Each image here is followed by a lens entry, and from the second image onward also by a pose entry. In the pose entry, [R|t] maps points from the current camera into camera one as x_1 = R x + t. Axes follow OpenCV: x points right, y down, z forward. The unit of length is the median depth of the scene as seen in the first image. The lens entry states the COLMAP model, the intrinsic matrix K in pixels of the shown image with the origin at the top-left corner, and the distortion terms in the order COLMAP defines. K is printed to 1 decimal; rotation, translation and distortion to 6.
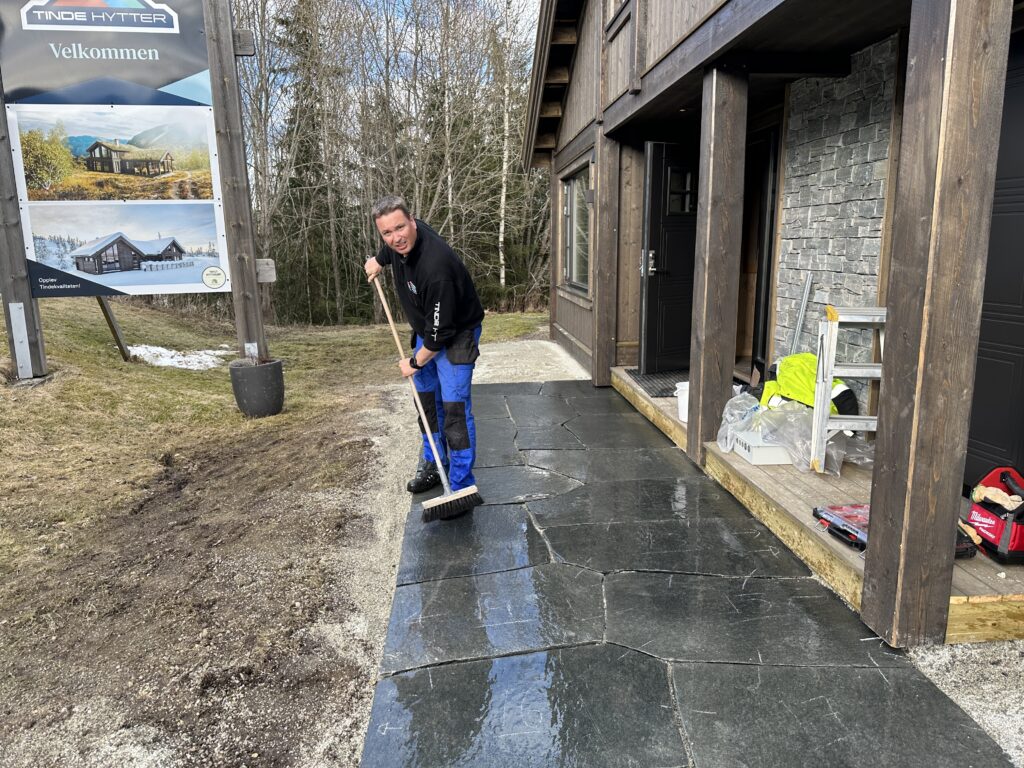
lens RADIAL K [[710.2, 0, 512.8], [0, 710.2, 385.3], [0, 0, 1]] dist [-0.006965, -0.003102]
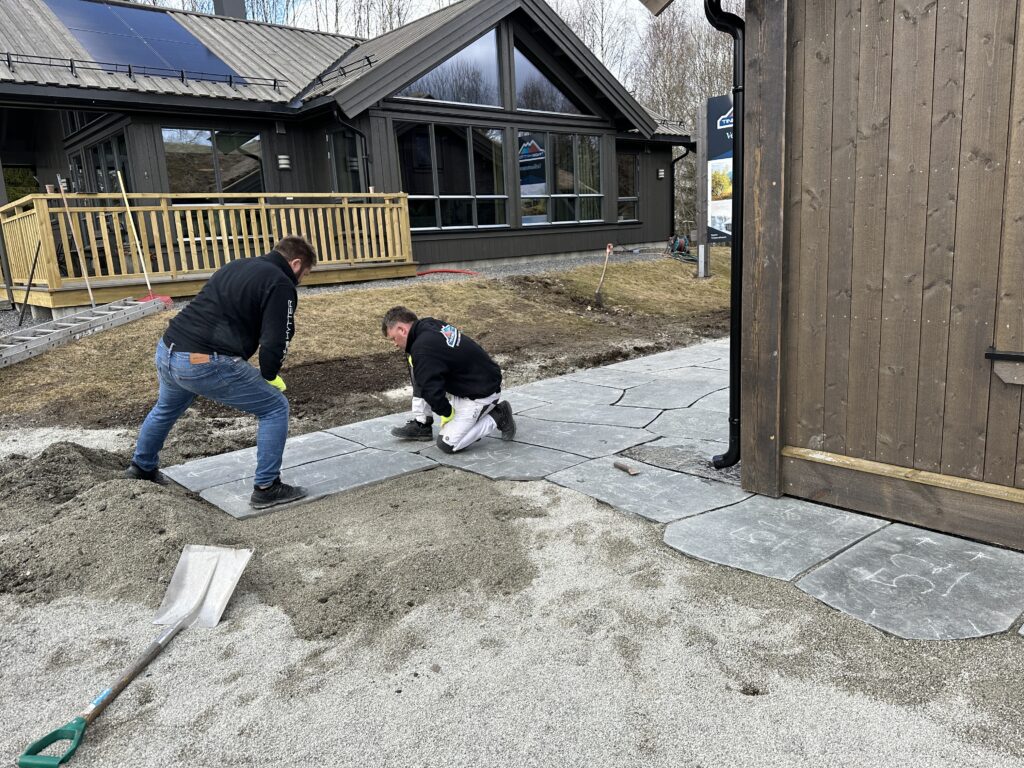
lens RADIAL K [[710.2, 0, 511.2], [0, 710.2, 383.5], [0, 0, 1]] dist [-0.006965, -0.003102]
pose [[0.640750, 0.131156, -0.756464, 0.754118], [-0.102694, 0.991087, 0.084851, 0.209060], [0.760851, 0.023316, 0.648508, -1.024743]]
